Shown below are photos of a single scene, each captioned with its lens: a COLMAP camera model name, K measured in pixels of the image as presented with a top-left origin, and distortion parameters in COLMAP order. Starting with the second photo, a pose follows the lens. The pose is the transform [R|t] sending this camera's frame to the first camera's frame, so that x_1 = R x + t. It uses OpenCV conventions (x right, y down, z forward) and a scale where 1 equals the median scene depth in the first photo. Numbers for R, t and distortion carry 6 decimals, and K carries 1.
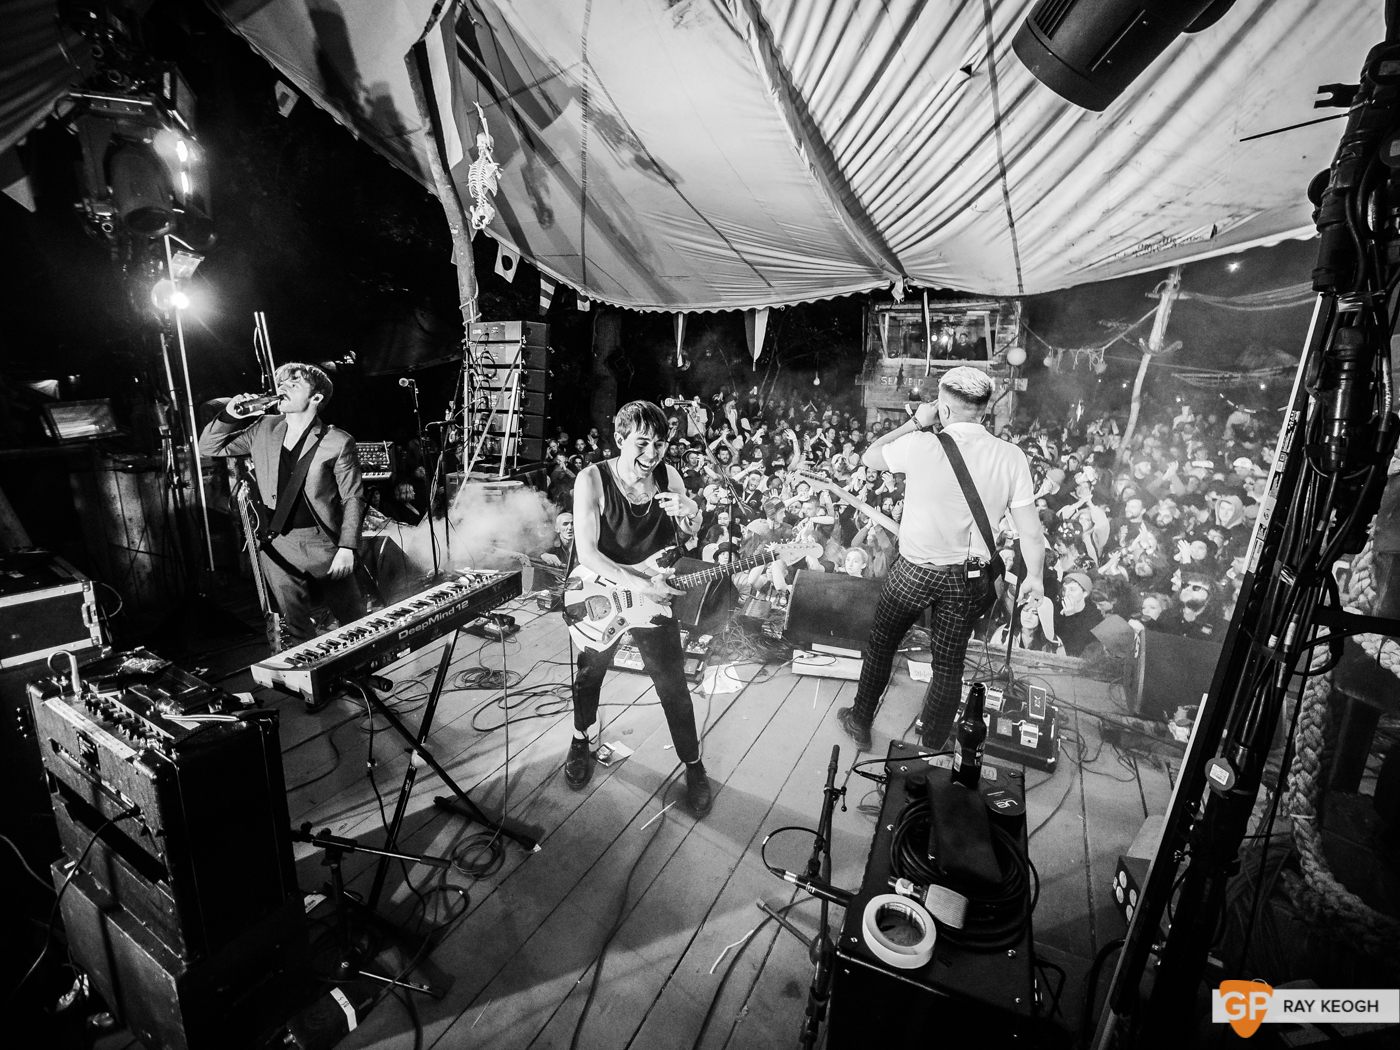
lens RADIAL K [[635.1, 0, 694.2], [0, 635.1, 519.3], [0, 0, 1]] dist [-0.023103, -0.000379]
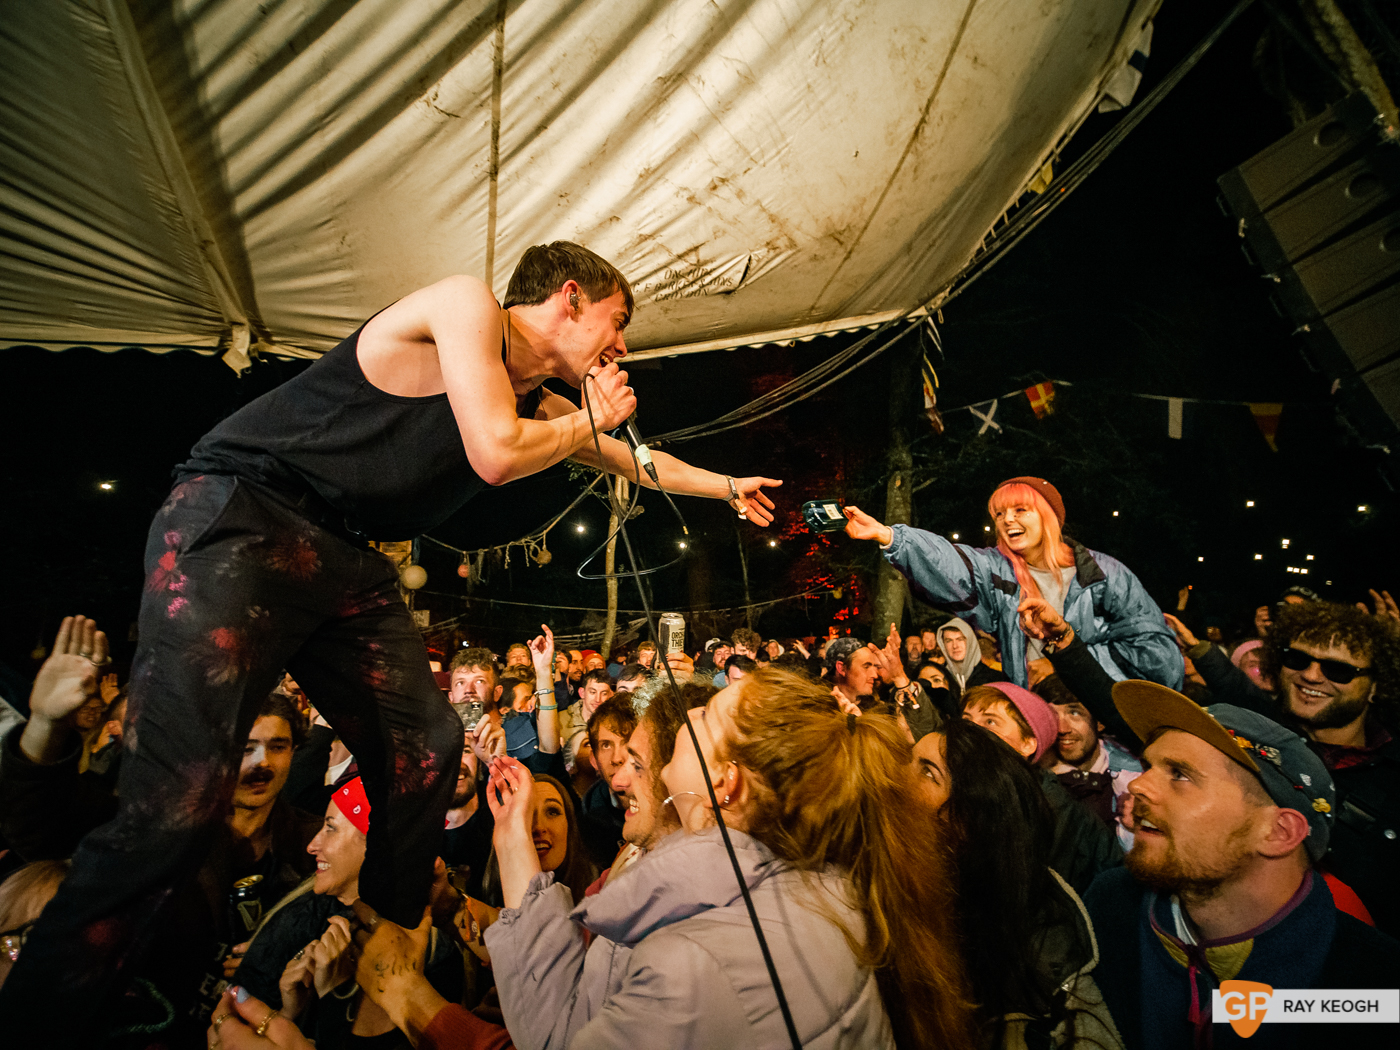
lens RADIAL K [[635.1, 0, 701.2], [0, 635.1, 504.5], [0, 0, 1]] dist [-0.023103, -0.000379]
pose [[0.574561, 0.137656, 0.806803, 0.145470], [0.286842, 0.889367, -0.356016, 0.030648], [-0.766552, 0.435978, 0.471510, 0.521144]]
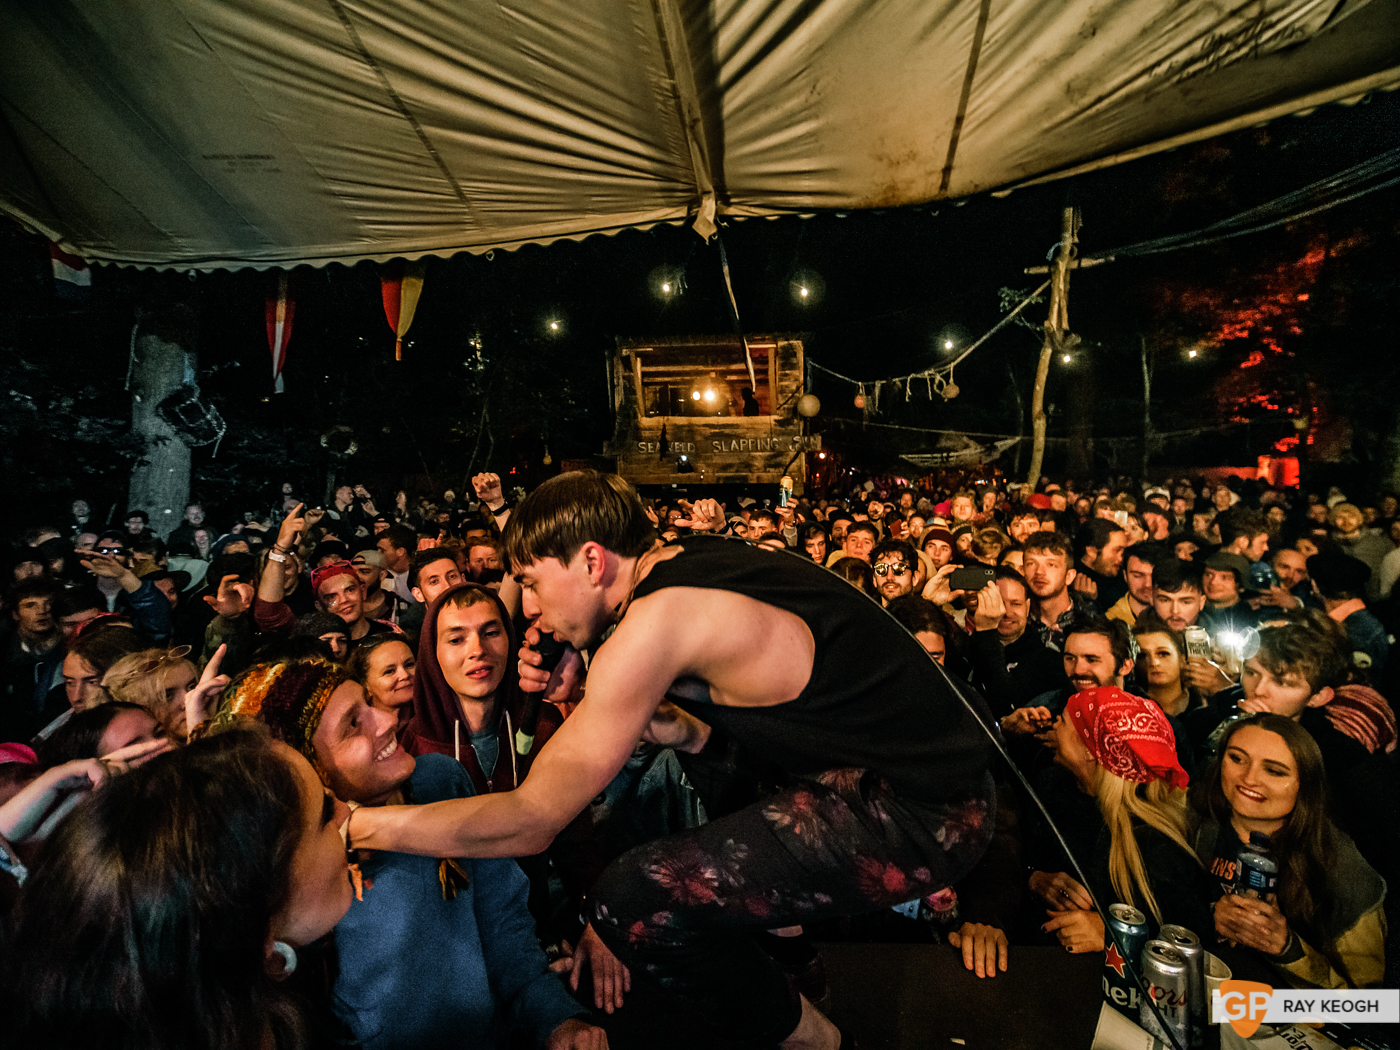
lens RADIAL K [[635.1, 0, 697.1], [0, 635.1, 498.8], [0, 0, 1]] dist [-0.023103, -0.000379]
pose [[0.903939, -0.033672, 0.426334, 0.070617], [0.128515, 0.972206, -0.195701, -0.016580], [-0.407895, 0.231692, 0.883142, 0.558451]]
